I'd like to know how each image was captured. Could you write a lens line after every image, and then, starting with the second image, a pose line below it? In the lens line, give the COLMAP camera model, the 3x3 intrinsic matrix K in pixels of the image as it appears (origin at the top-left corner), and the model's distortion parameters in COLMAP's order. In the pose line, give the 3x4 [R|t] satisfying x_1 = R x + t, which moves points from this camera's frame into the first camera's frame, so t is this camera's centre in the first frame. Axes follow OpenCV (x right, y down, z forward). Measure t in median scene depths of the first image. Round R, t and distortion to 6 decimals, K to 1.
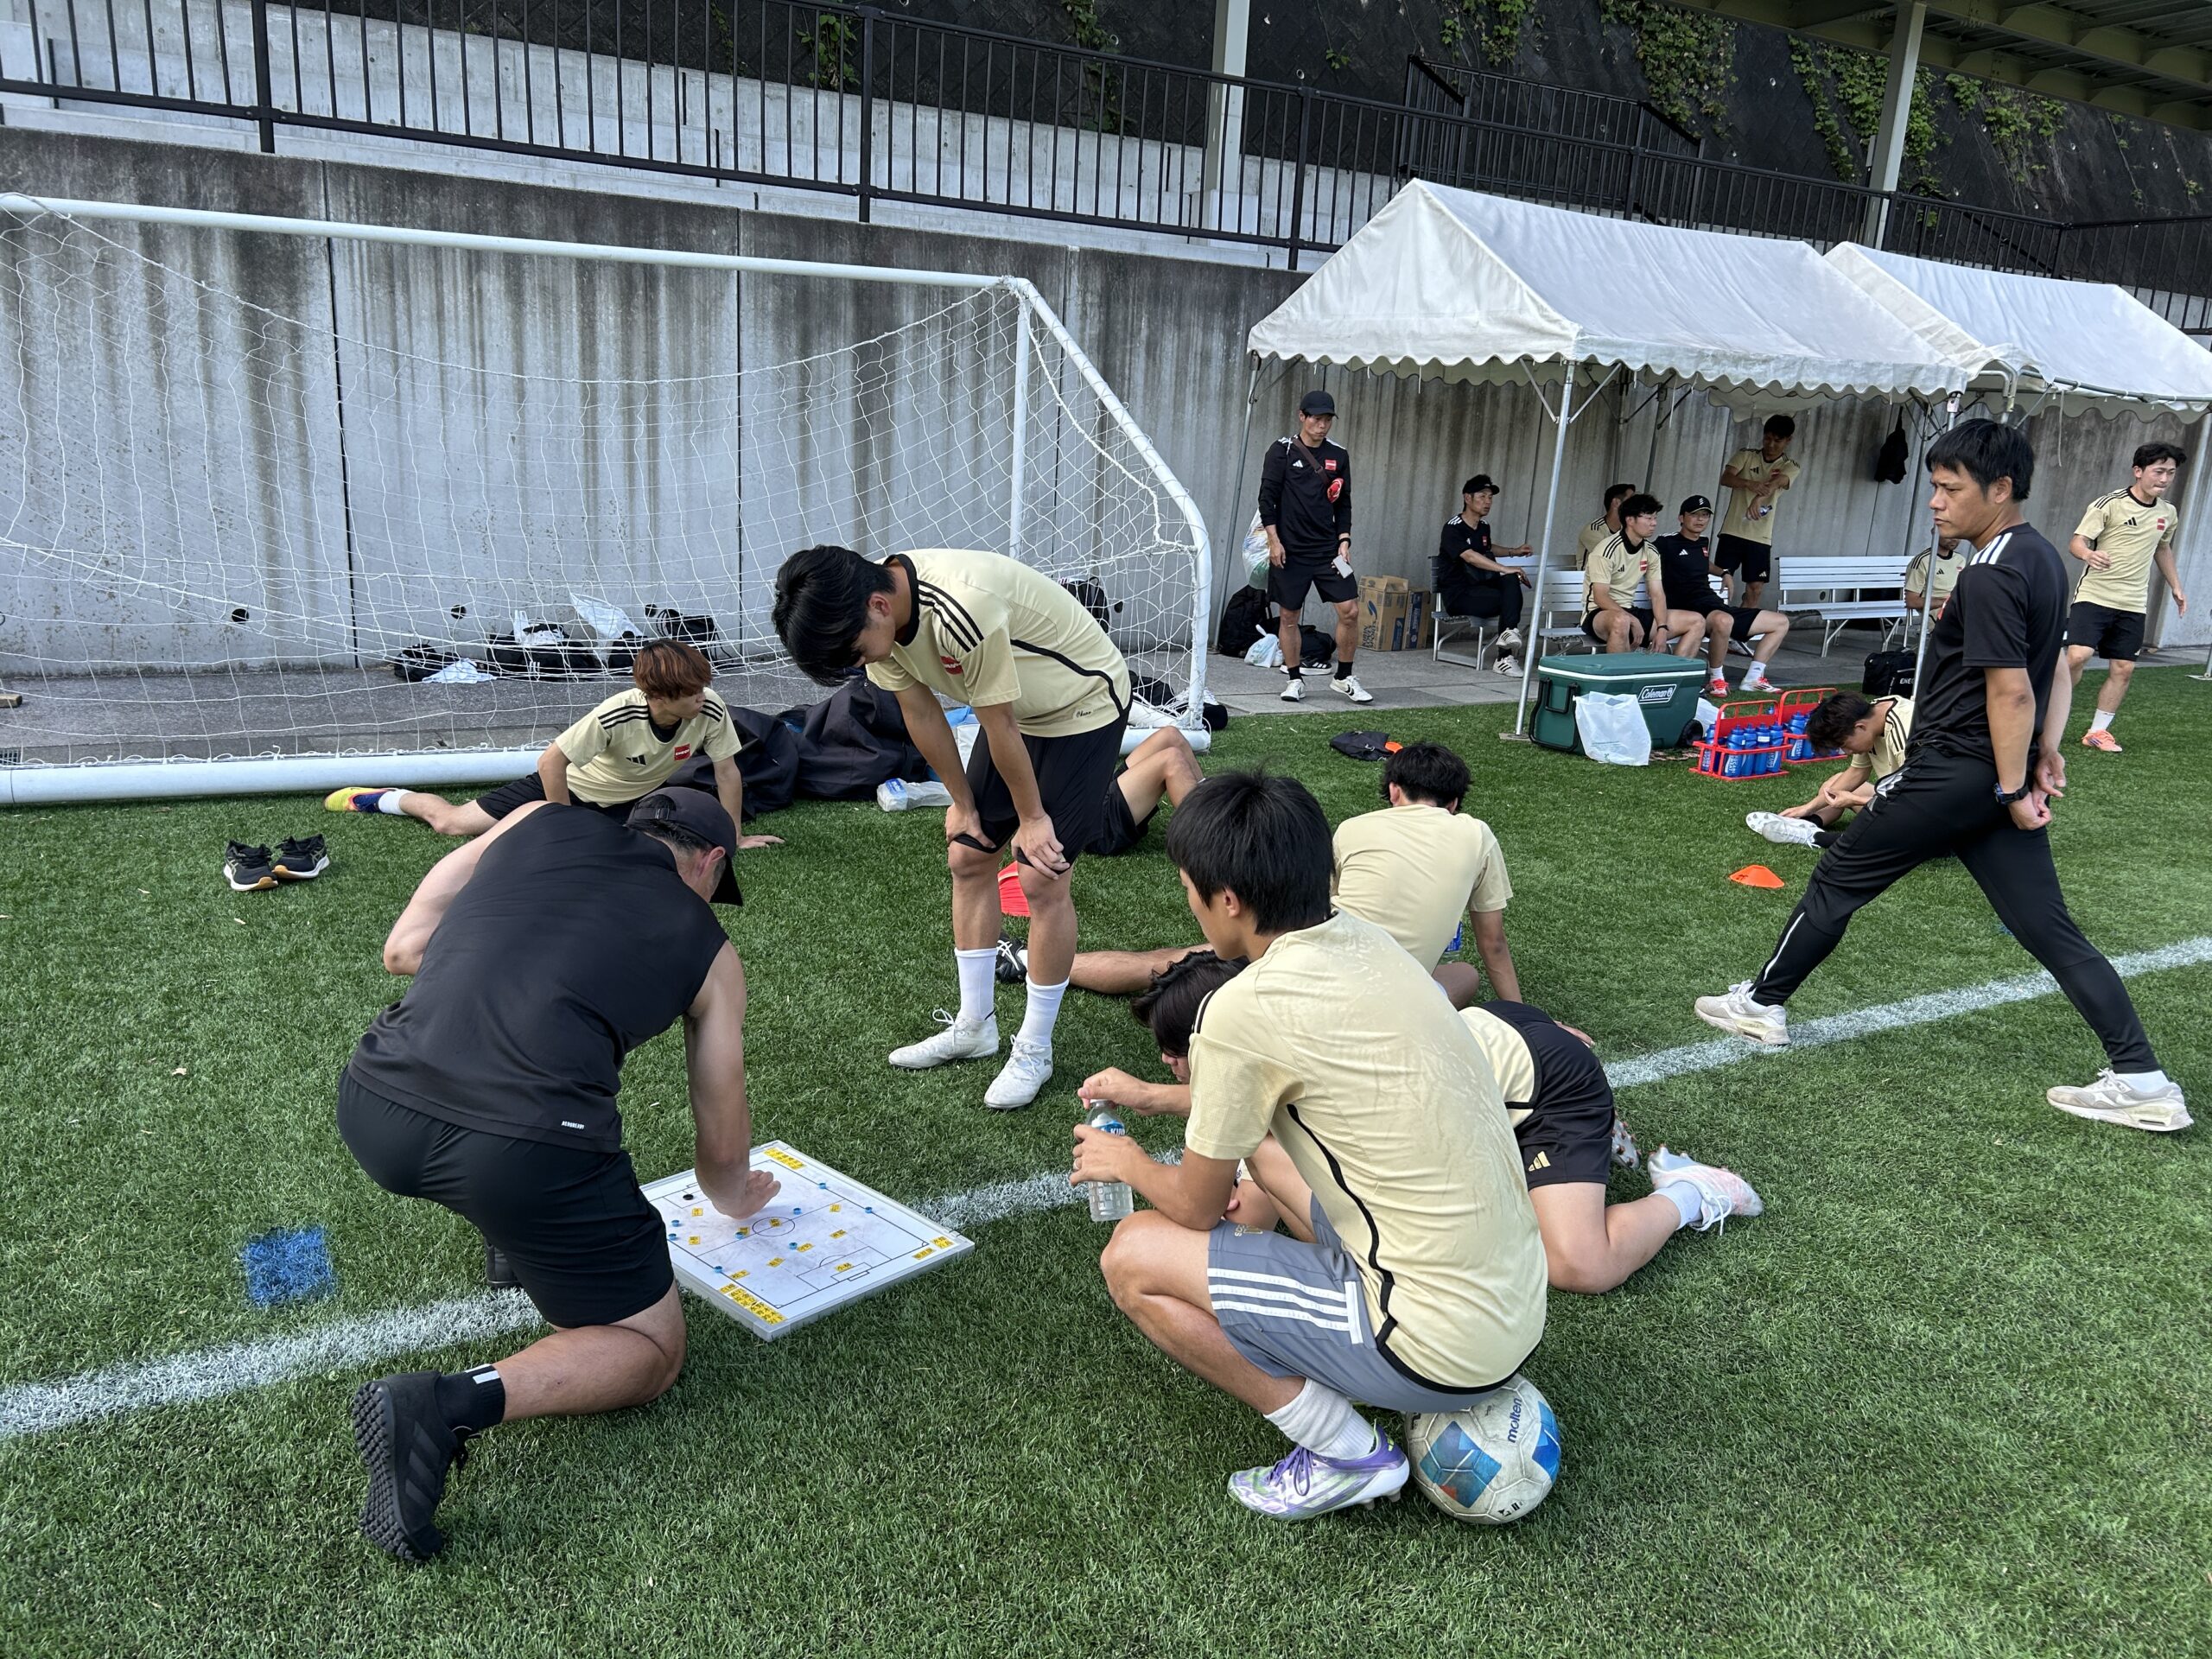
lens RADIAL K [[1661.8, 0, 1117.0], [0, 1661.8, 842.8], [0, 0, 1]] dist [0.053041, -0.056609]
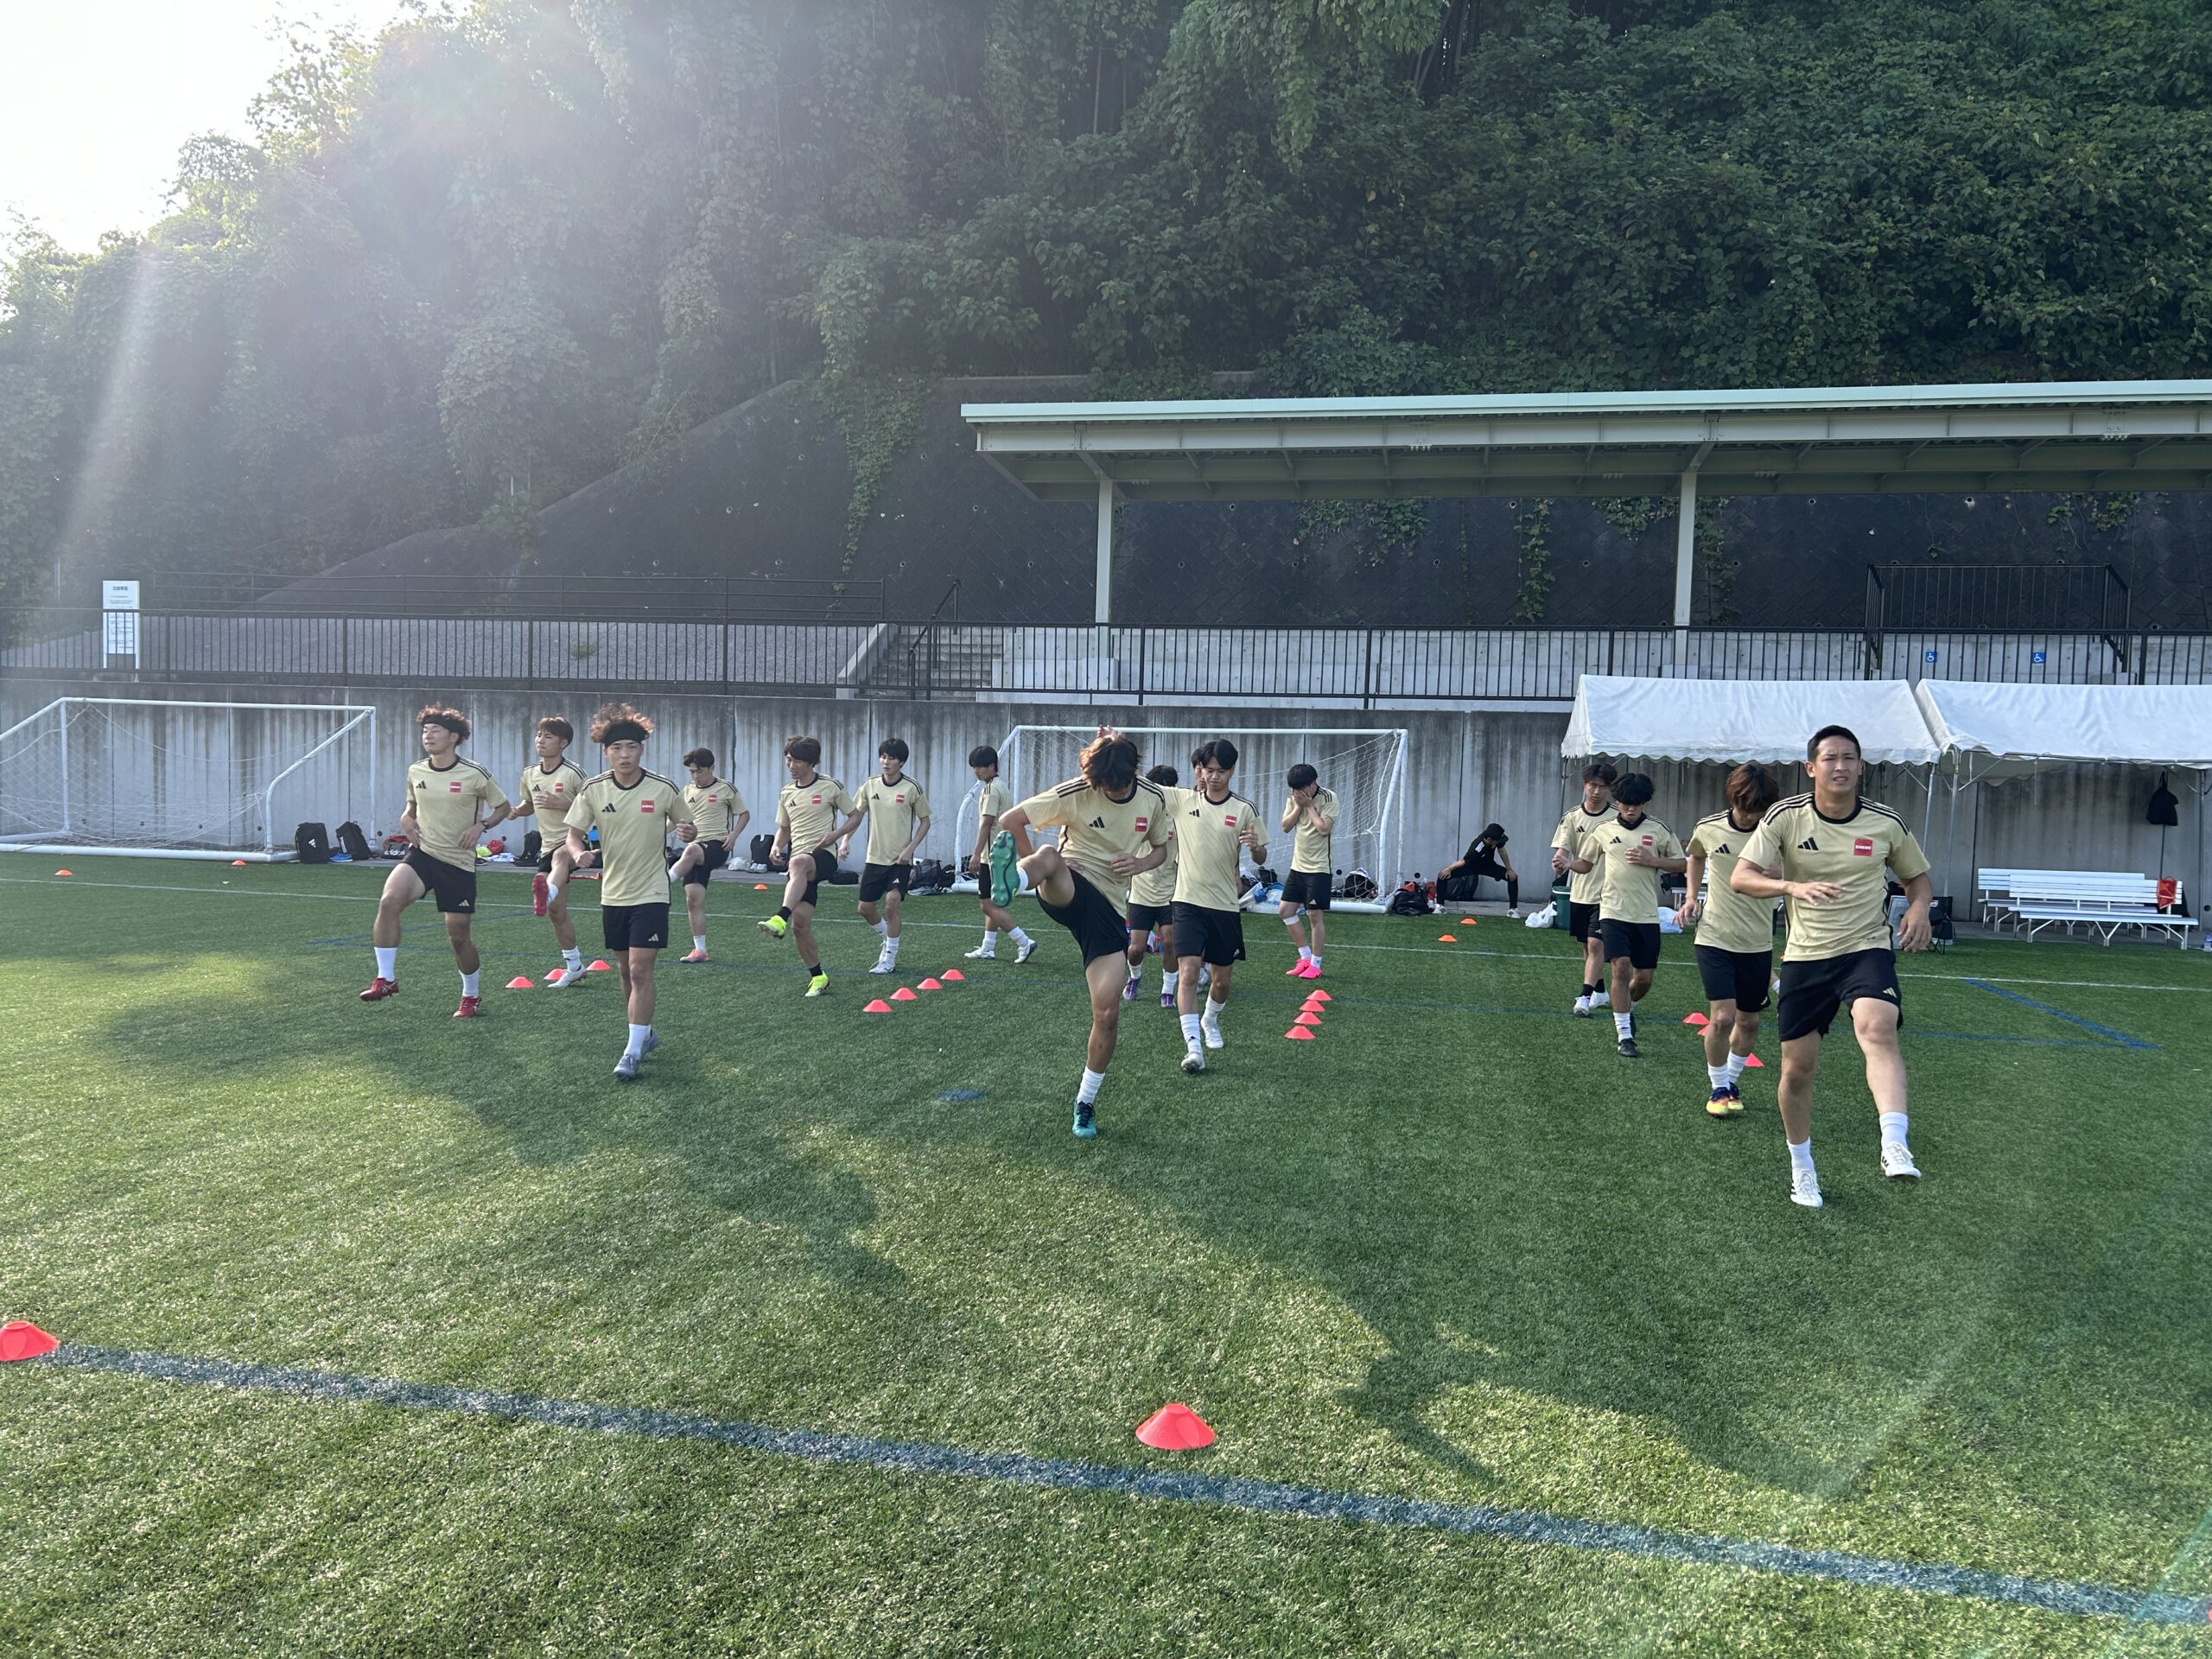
lens RADIAL K [[1661.8, 0, 1092.5], [0, 1661.8, 872.9], [0, 0, 1]] dist [0.053041, -0.056609]
pose [[0.735419, 0.009817, -0.677541, 1.152213], [-0.158699, 0.974581, -0.158135, 0.279424], [0.658766, 0.223821, 0.718284, -0.865163]]
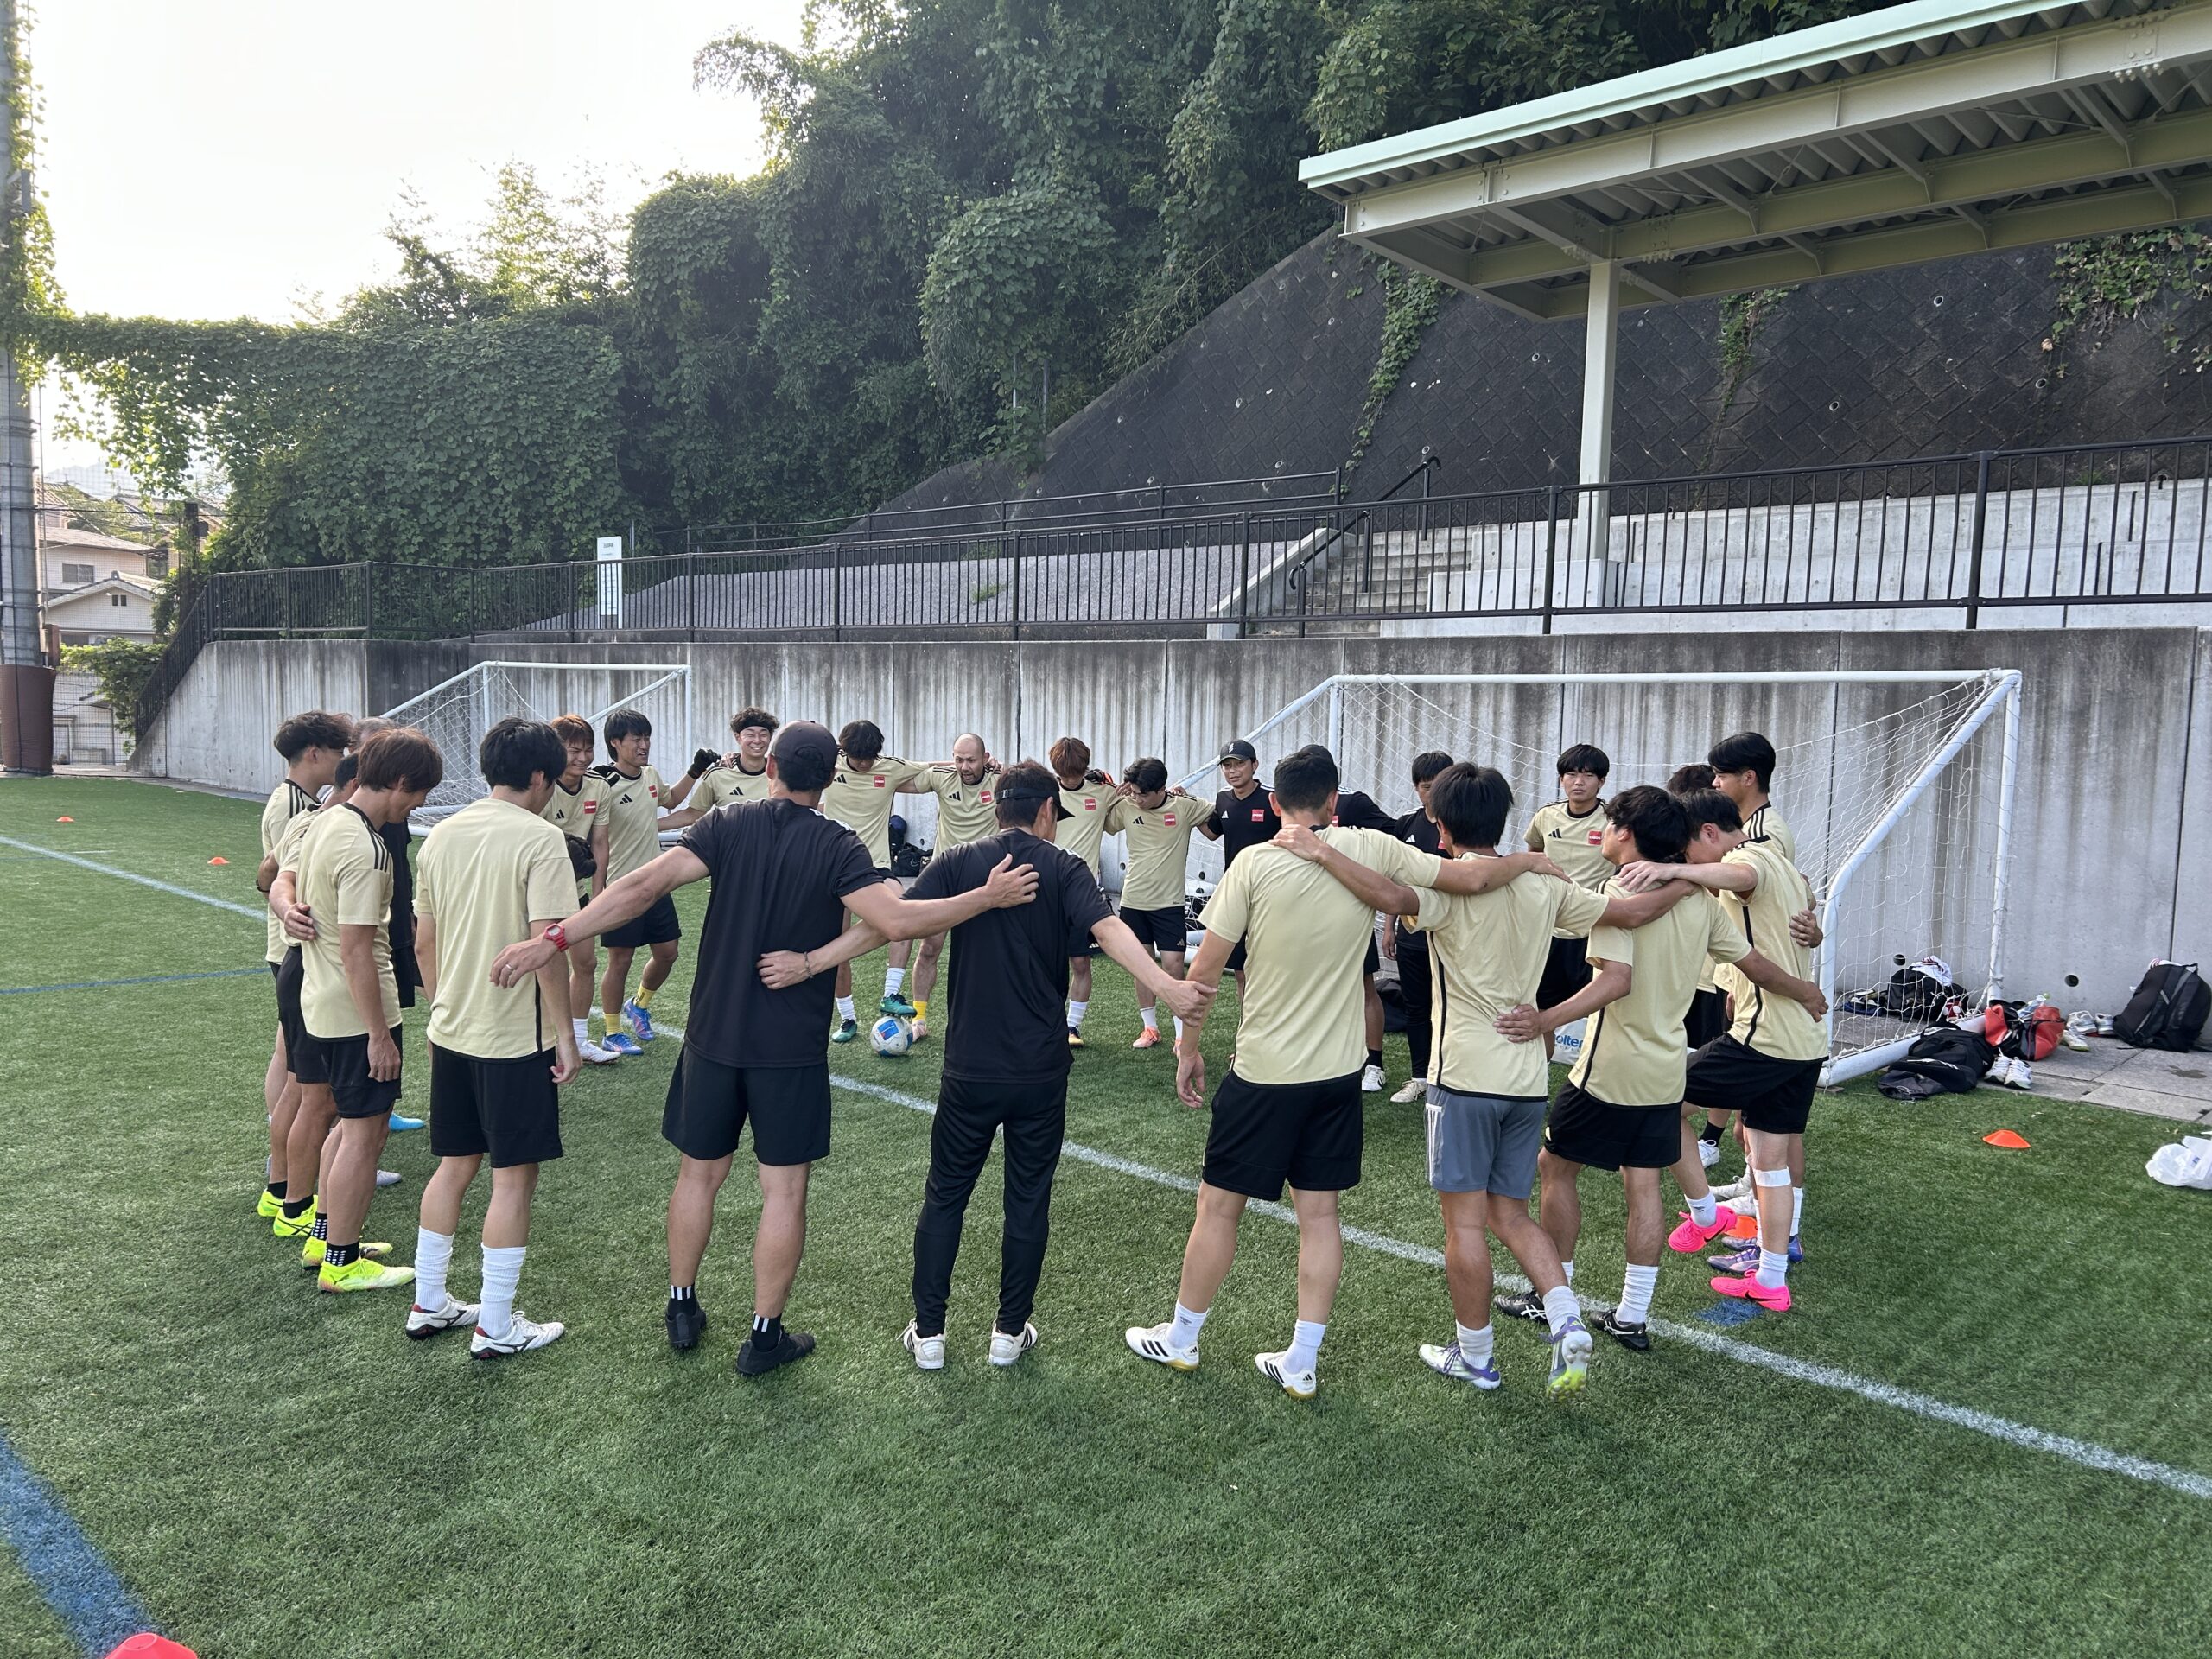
lens RADIAL K [[1661.8, 0, 1123.4], [0, 1661.8, 851.9], [0, 0, 1]] dist [0.053041, -0.056609]
pose [[0.267928, 0.040747, -0.962577, 0.805658], [-0.250796, 0.967610, -0.028847, -0.049851], [0.930224, 0.249139, 0.269469, 0.205282]]
